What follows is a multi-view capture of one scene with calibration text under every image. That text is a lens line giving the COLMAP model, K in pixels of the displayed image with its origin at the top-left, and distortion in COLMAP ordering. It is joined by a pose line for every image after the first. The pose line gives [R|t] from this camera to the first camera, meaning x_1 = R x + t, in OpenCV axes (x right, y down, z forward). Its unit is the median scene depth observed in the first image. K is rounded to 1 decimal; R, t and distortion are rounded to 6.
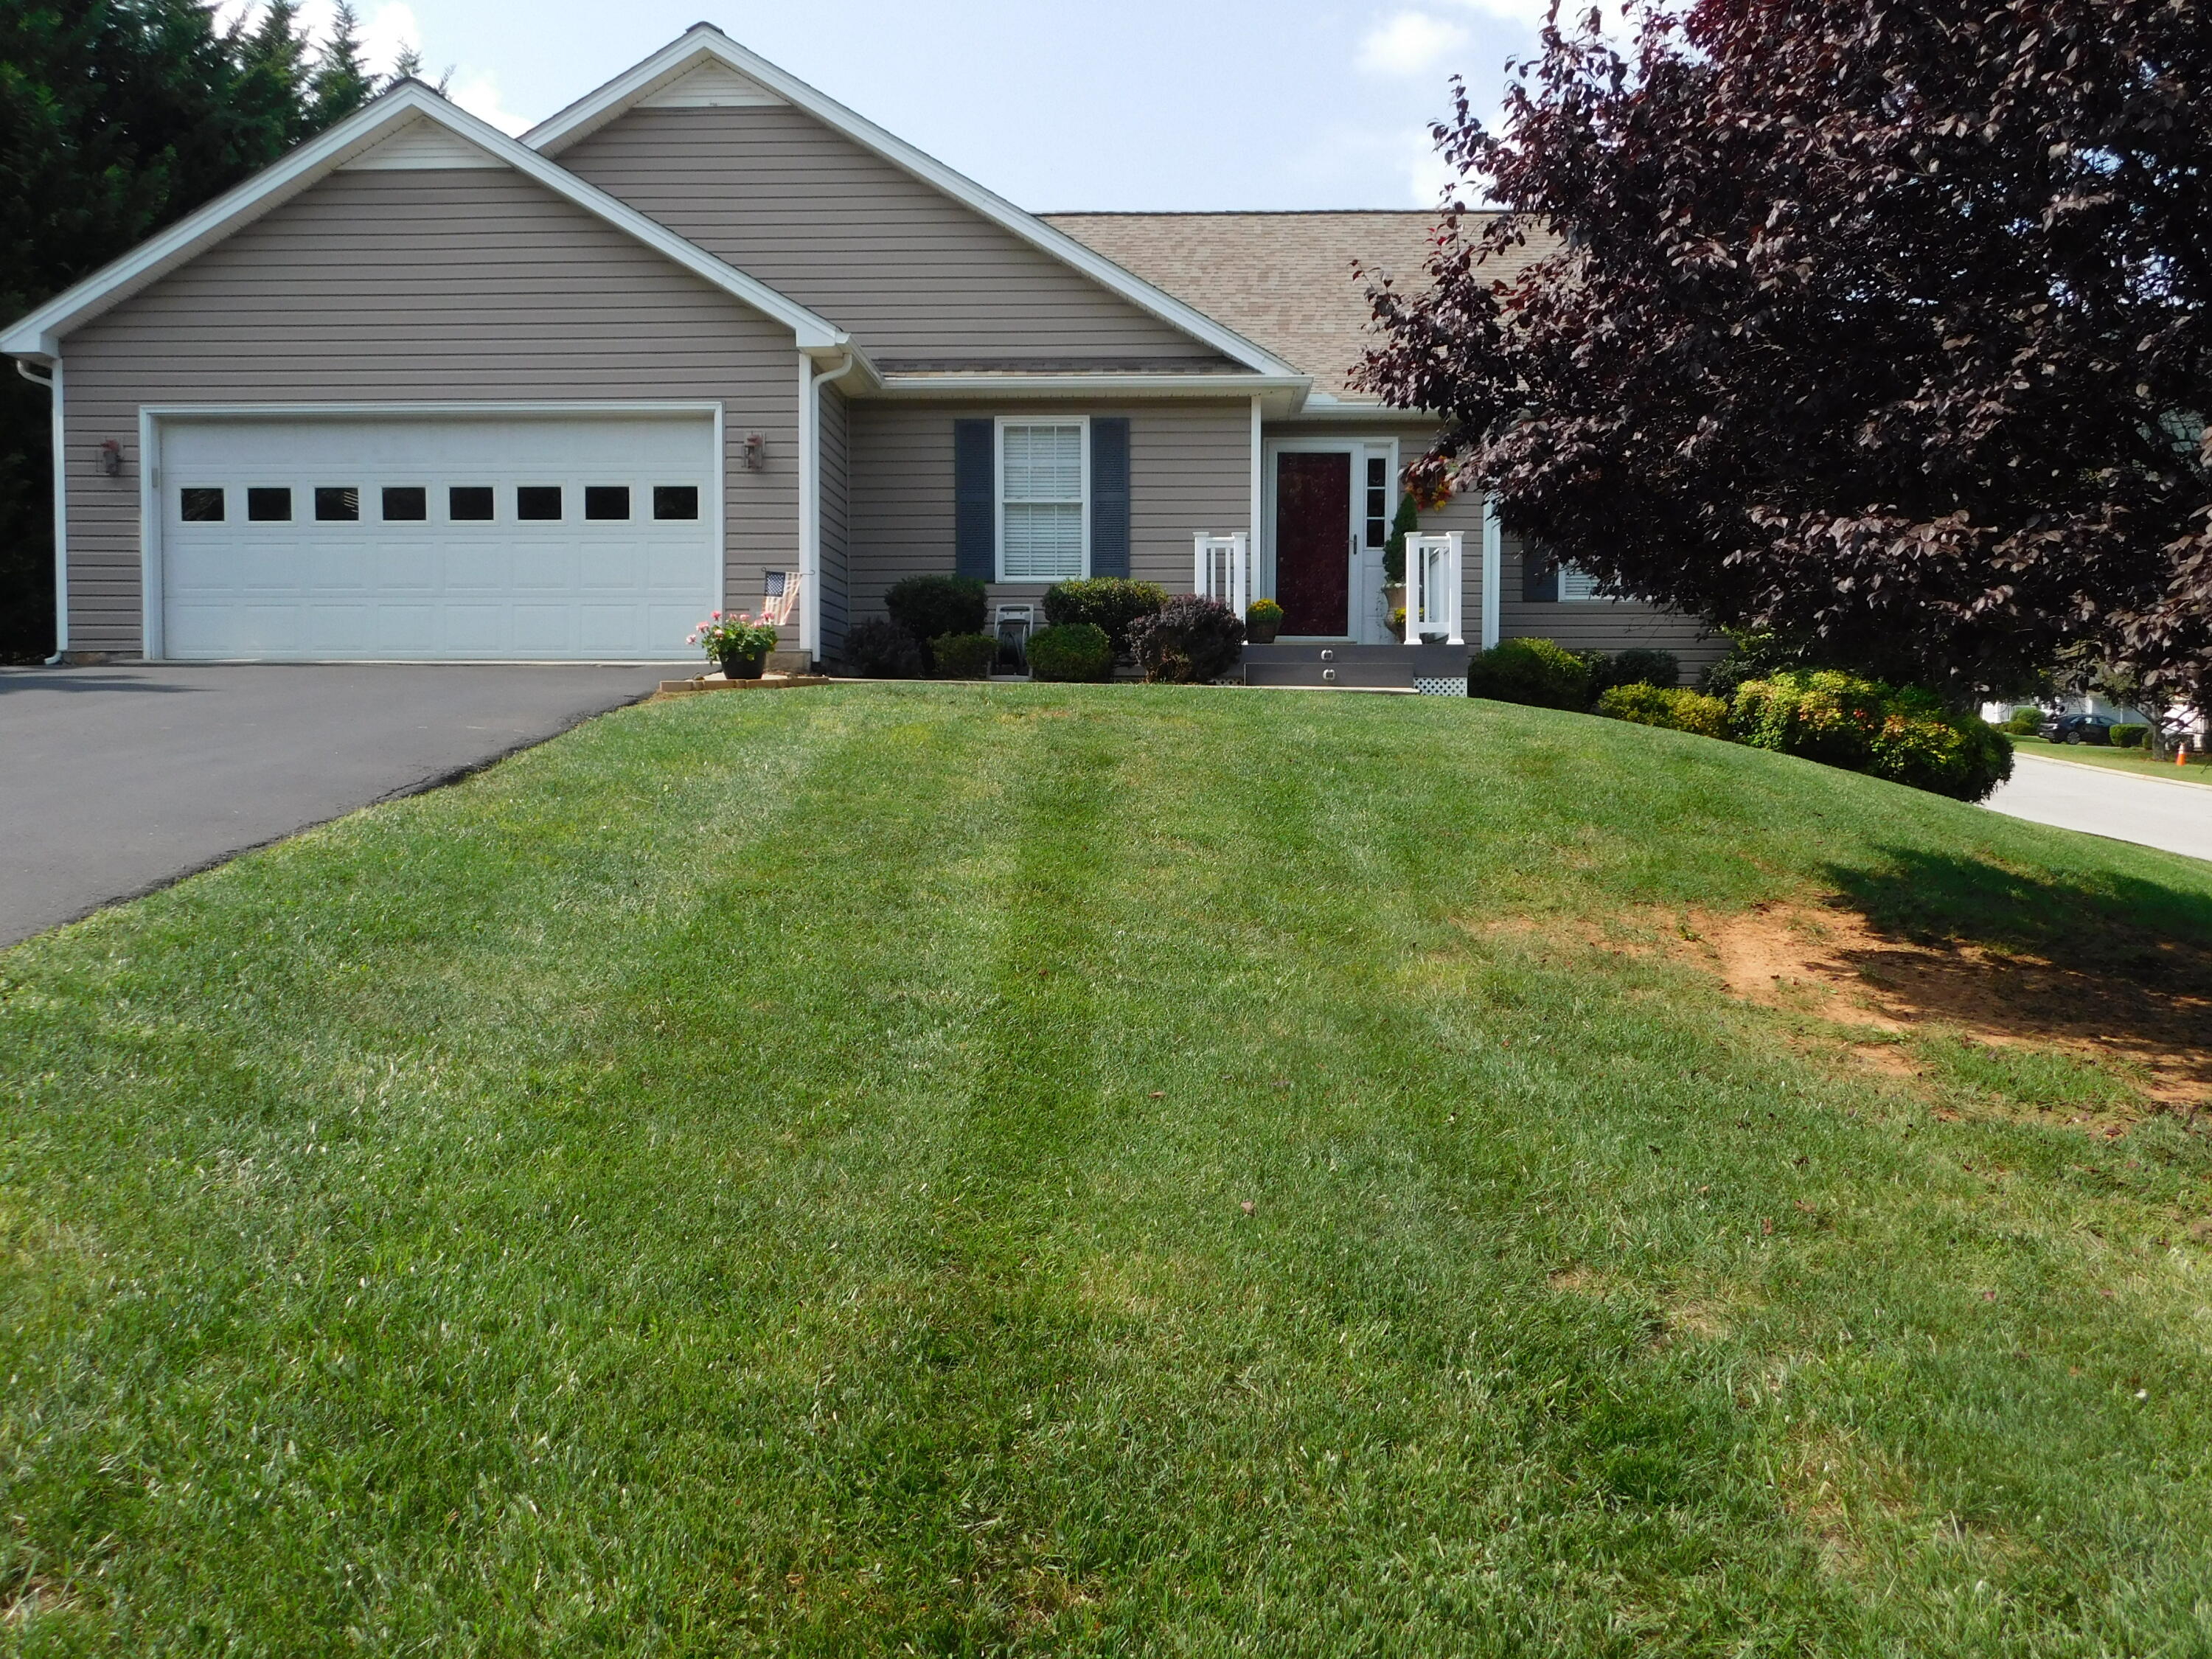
lens RADIAL K [[1930.9, 0, 1100.9], [0, 1930.9, 826.1], [0, 0, 1]] dist [-0.006892, -0.001715]
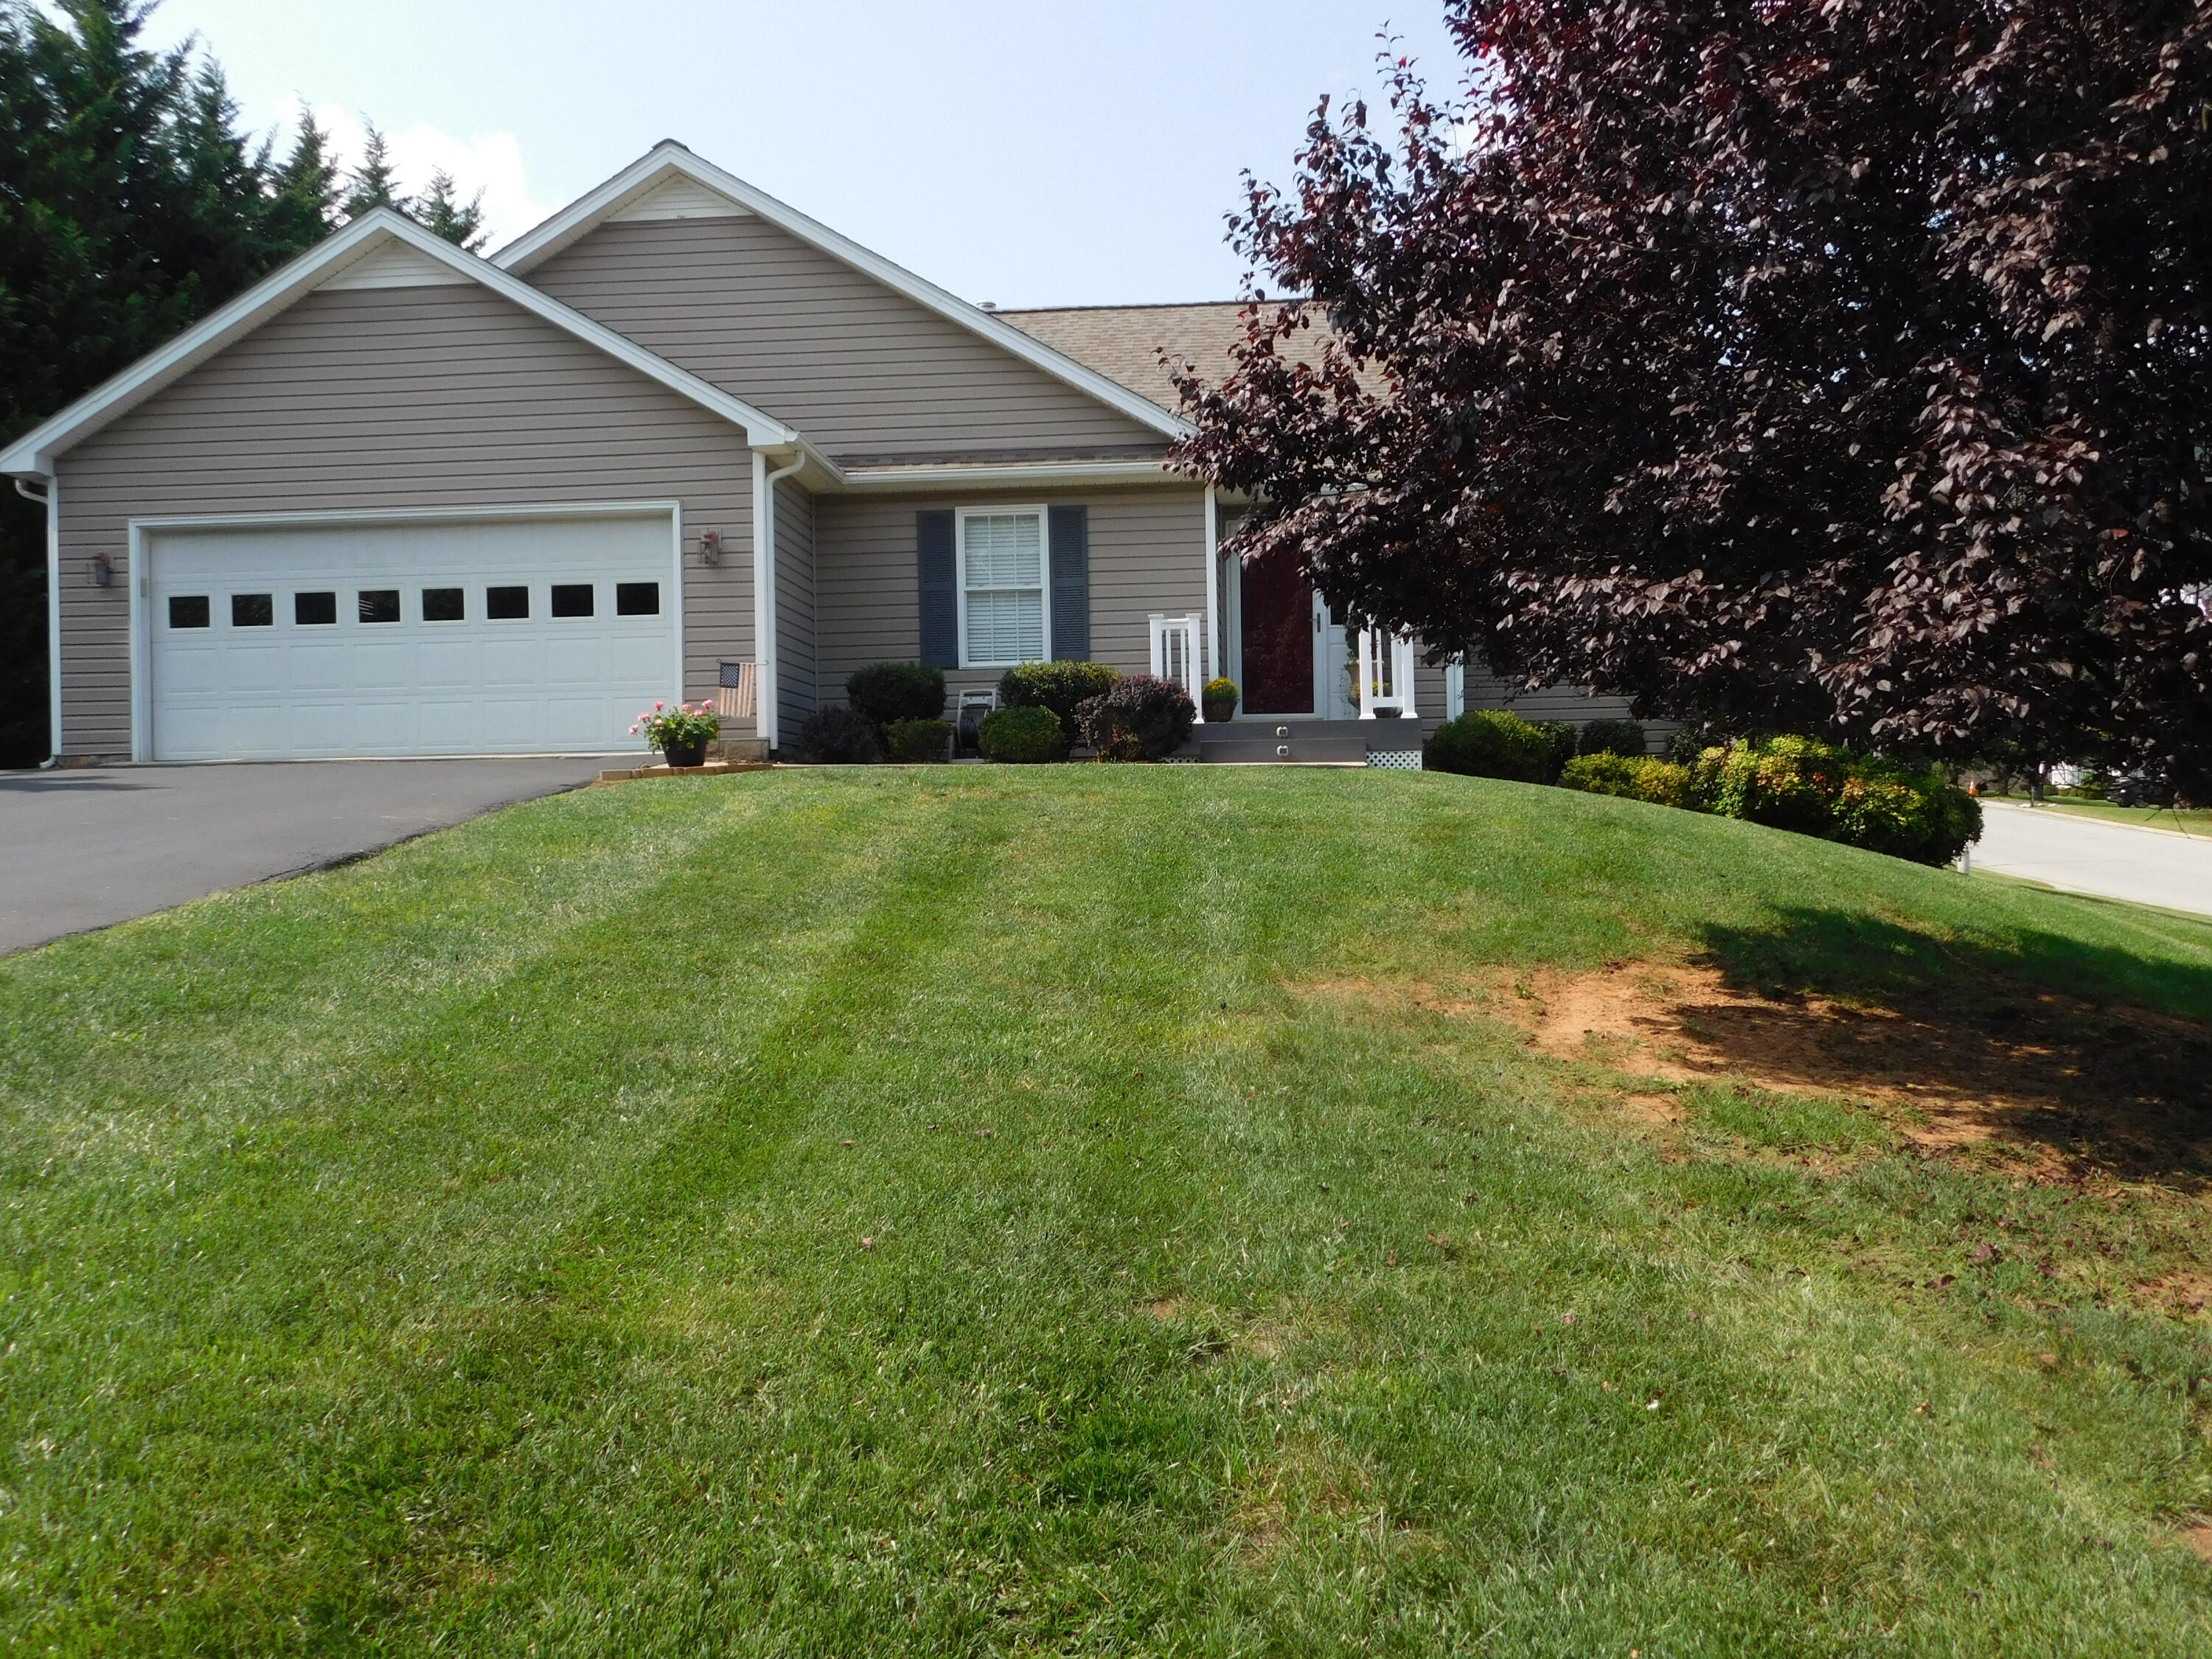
lens RADIAL K [[1930.9, 0, 1100.9], [0, 1930.9, 826.1], [0, 0, 1]] dist [-0.006892, -0.001715]
pose [[0.999020, -0.021141, -0.038874, 0.062277], [0.019376, 0.998789, -0.045230, 0.005195], [0.039783, 0.044432, 0.998220, -0.014193]]
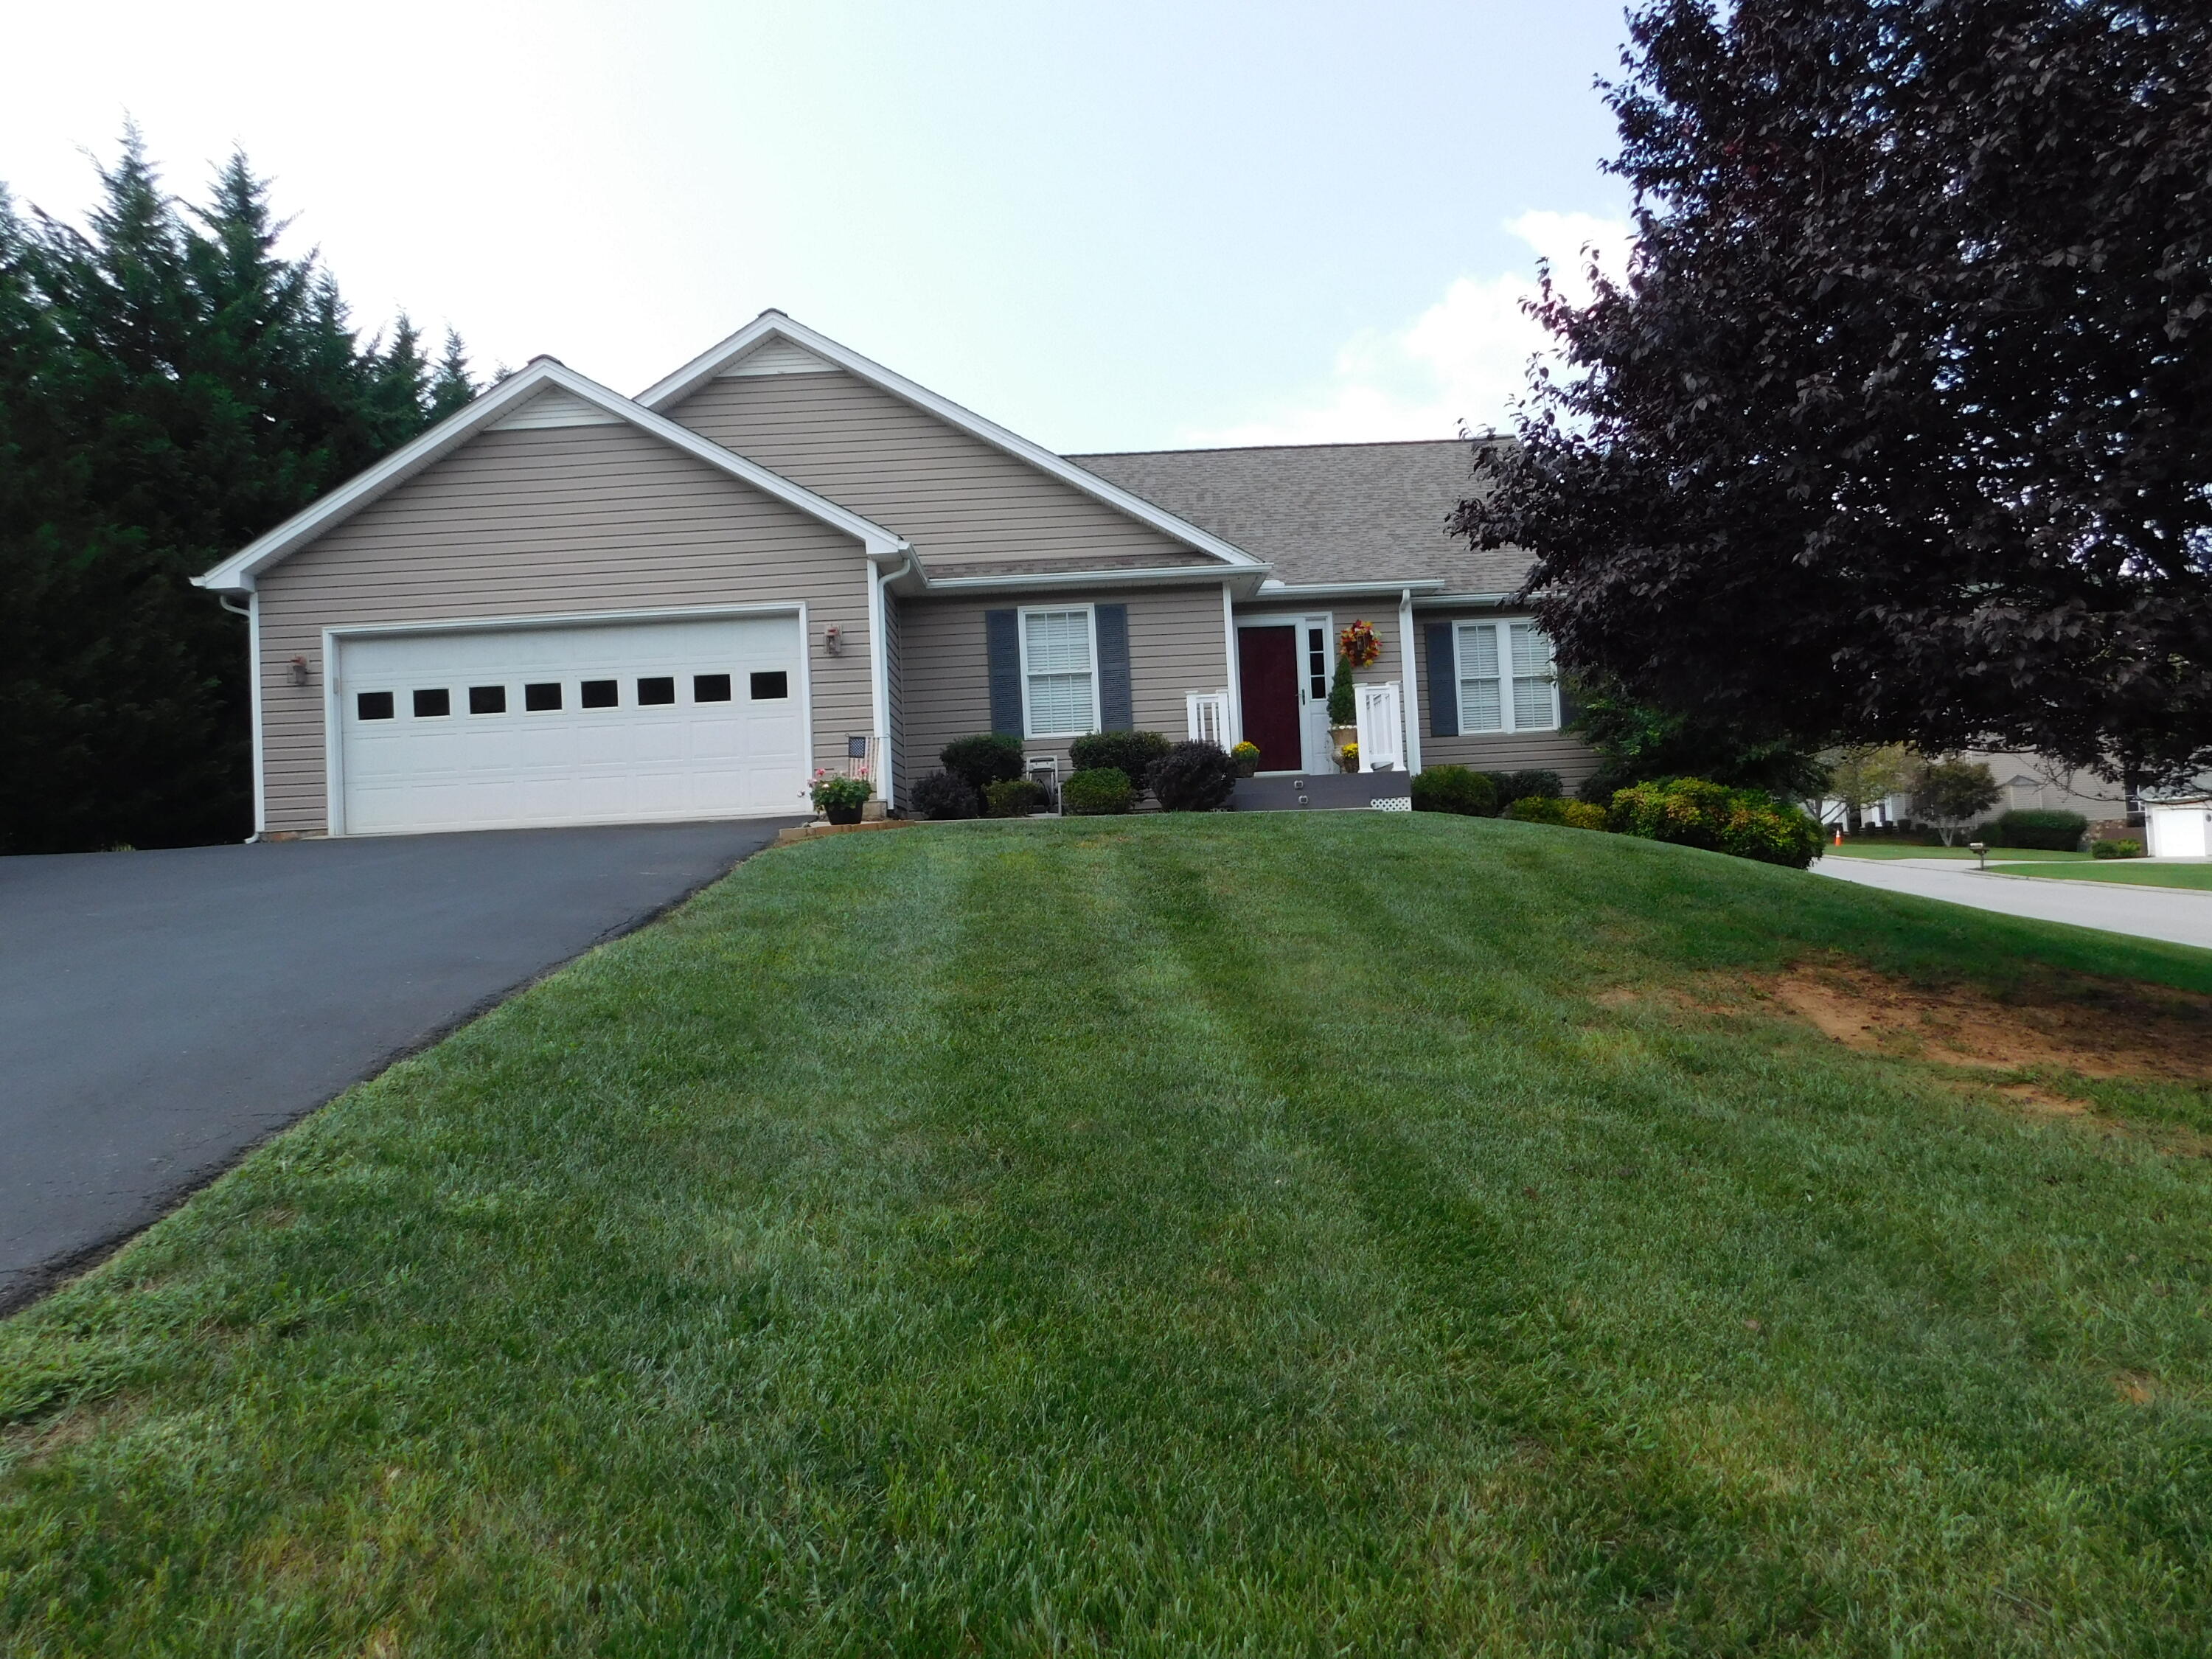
lens RADIAL K [[1456.8, 0, 1106.0], [0, 1456.8, 829.5], [0, 0, 1]] dist [-0.067430, 0.045106]
pose [[0.996937, -0.051081, 0.059227, -0.064868], [0.055181, 0.996035, -0.069782, -0.001389], [-0.055427, 0.072836, 0.995803, 0.081556]]
